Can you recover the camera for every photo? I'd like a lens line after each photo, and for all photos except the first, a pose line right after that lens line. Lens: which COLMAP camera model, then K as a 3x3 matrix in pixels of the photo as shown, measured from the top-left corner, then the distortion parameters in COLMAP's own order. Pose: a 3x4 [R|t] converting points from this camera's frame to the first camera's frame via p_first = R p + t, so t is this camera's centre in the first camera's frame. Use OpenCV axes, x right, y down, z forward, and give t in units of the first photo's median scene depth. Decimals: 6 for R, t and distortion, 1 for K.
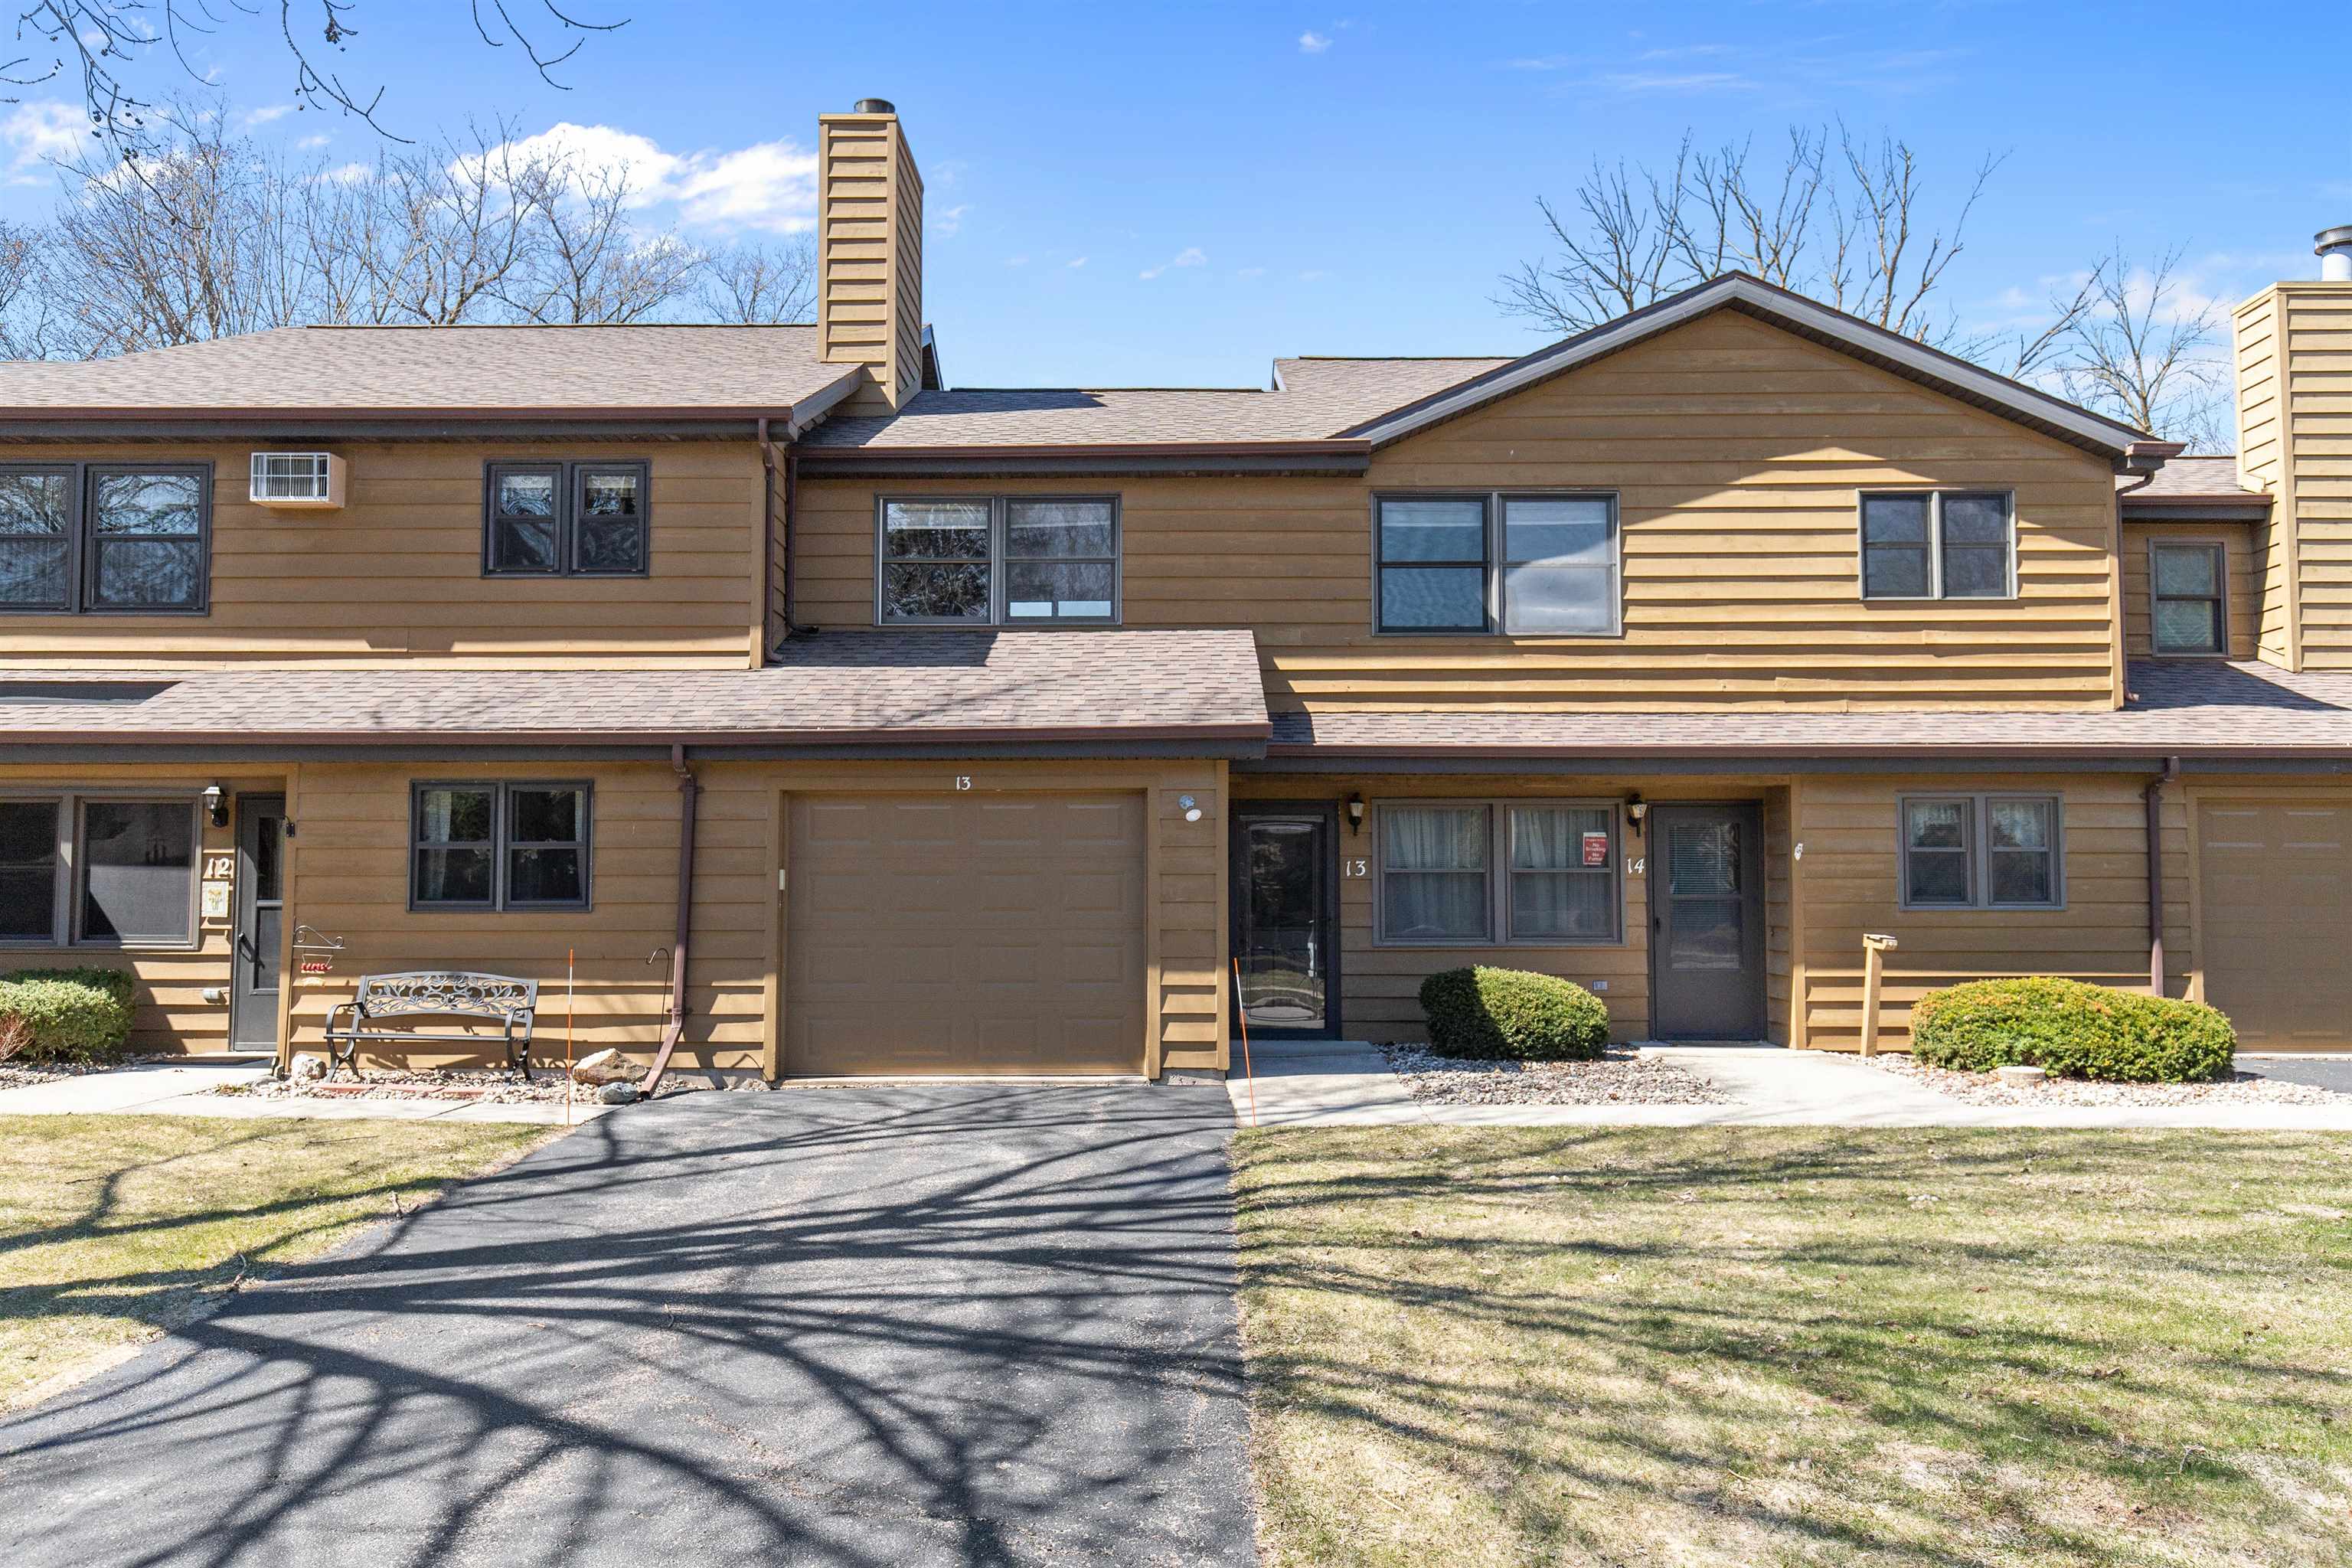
lens RADIAL K [[1837.2, 0, 1176.0], [0, 1837.2, 784.0], [0, 0, 1]] dist [0.001521, -0.001637]
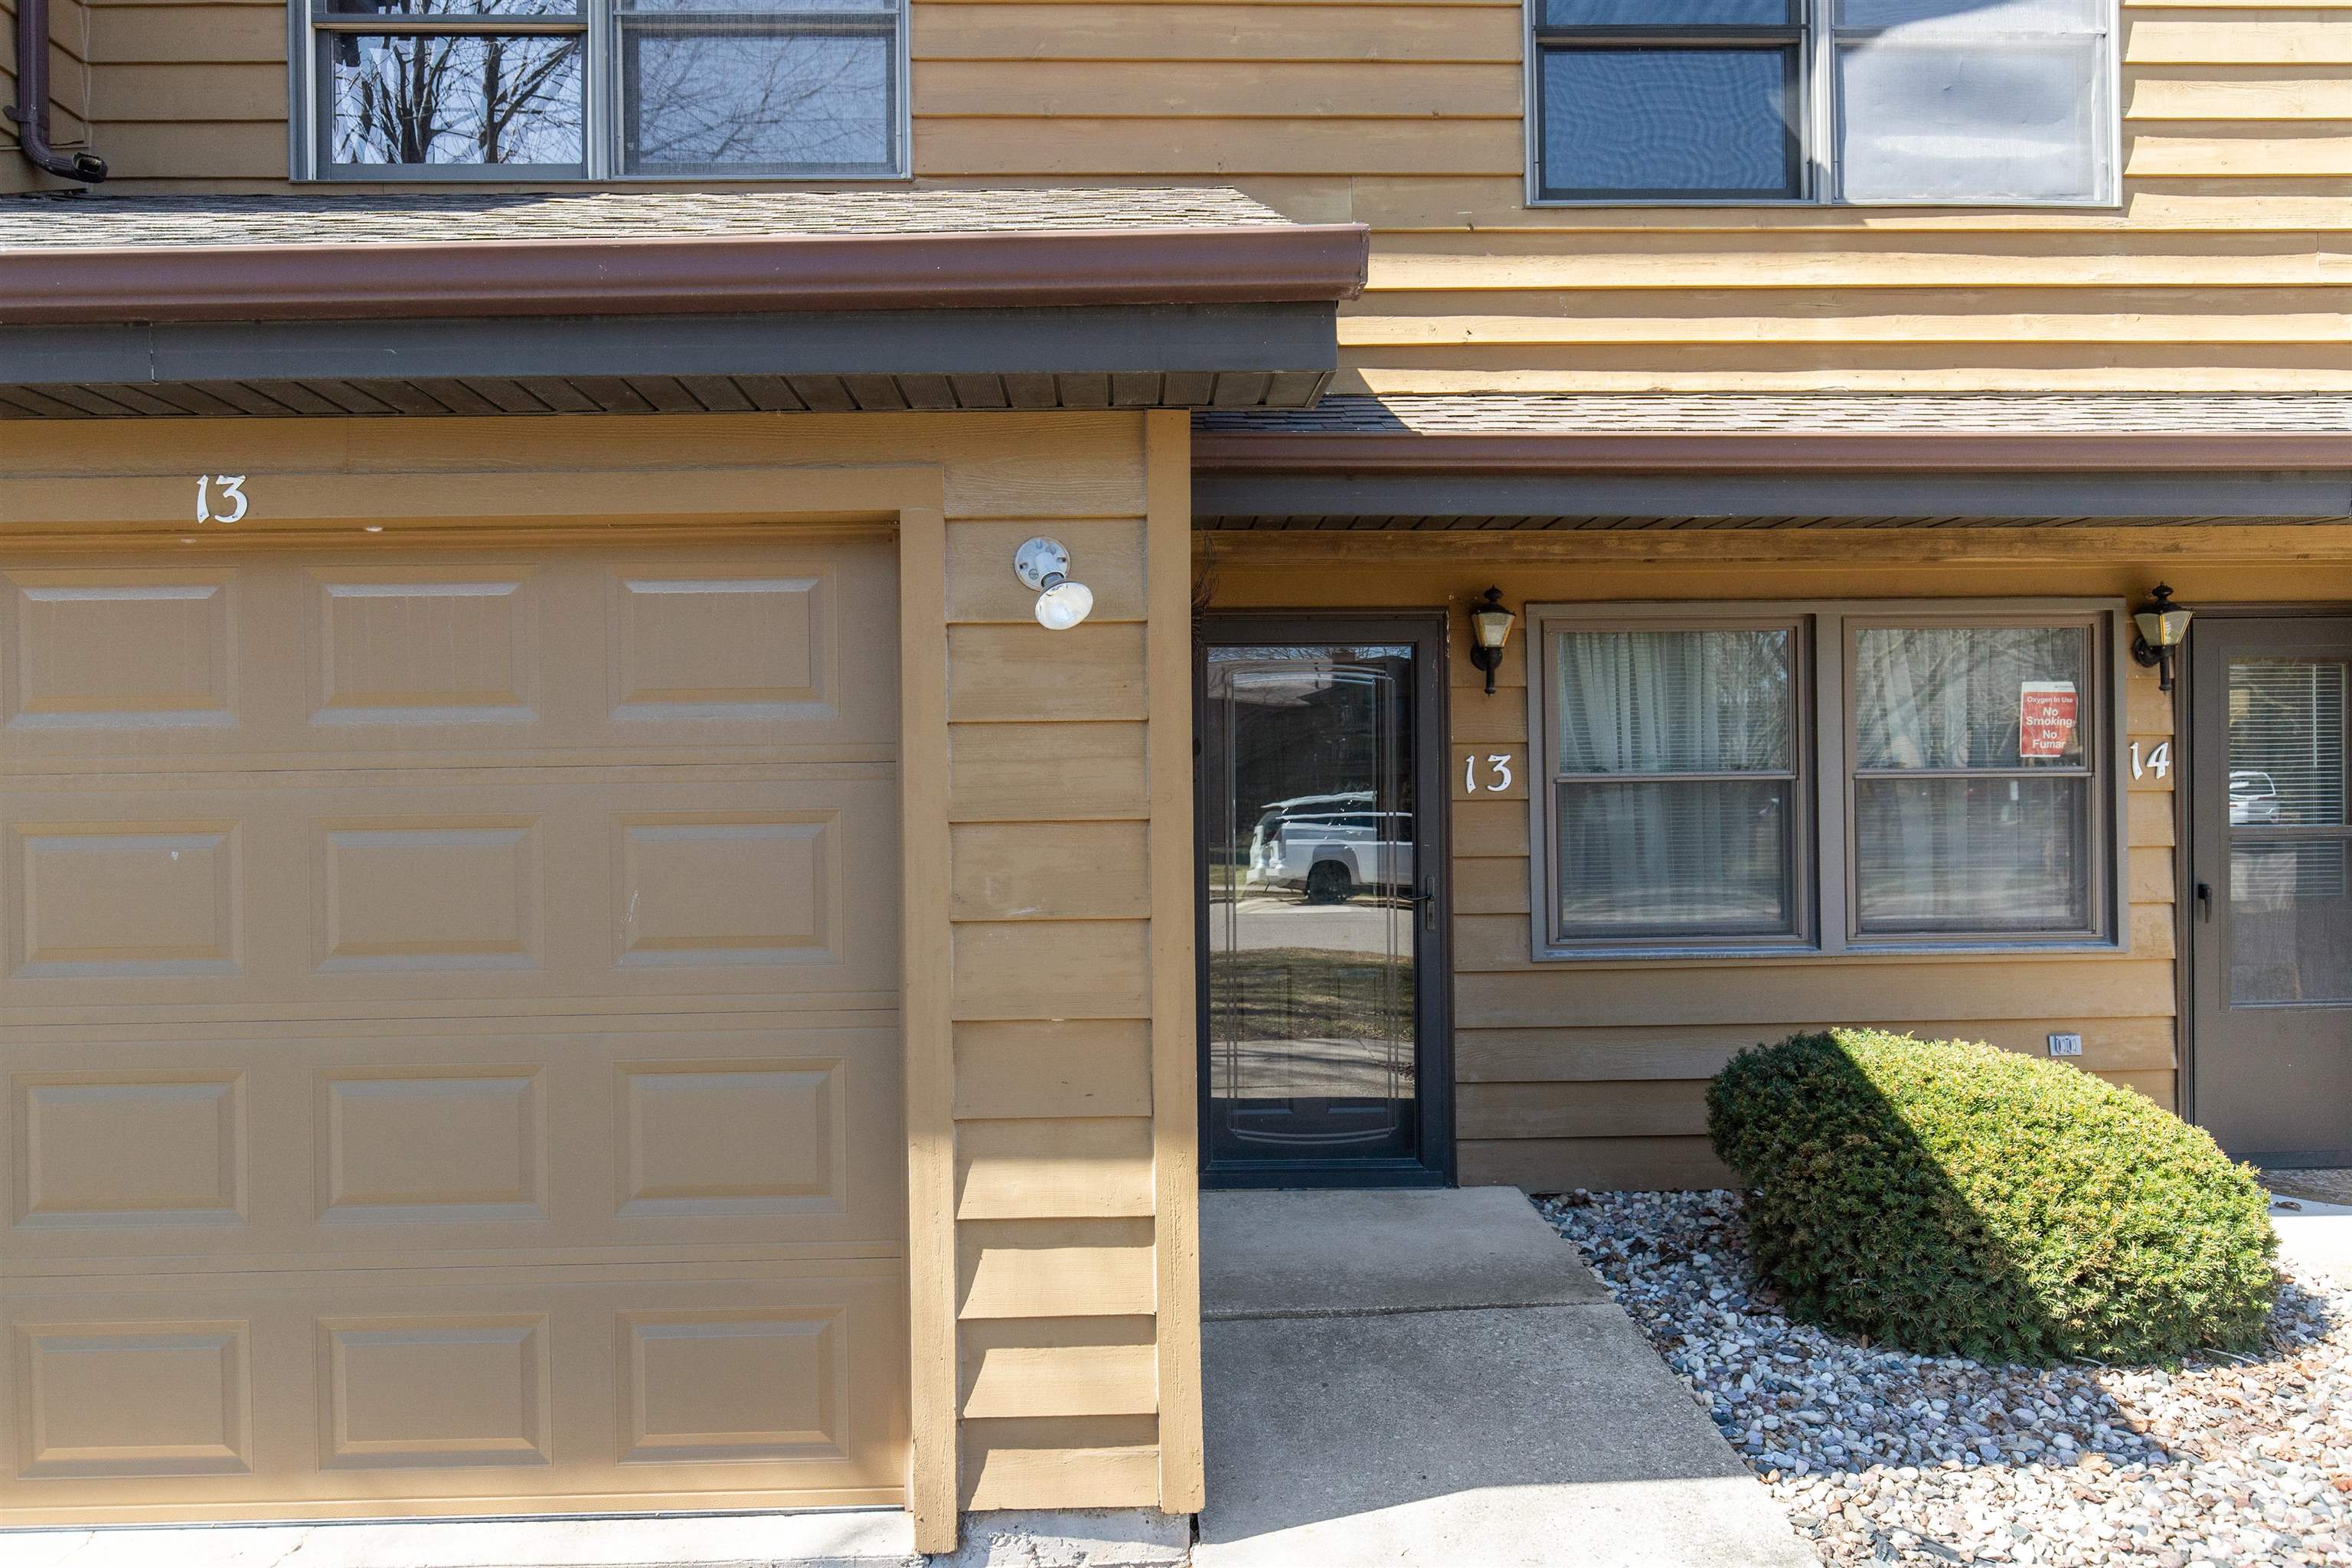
lens RADIAL K [[1582.2, 0, 1176.0], [0, 1582.2, 784.0], [0, 0, 1]] dist [-0.001221, -0.001443]
pose [[0.999281, -0.011891, 0.036001, 0.015610], [0.009356, 0.997518, 0.069781, 0.024304], [-0.036741, -0.069394, 0.996913, 0.689394]]
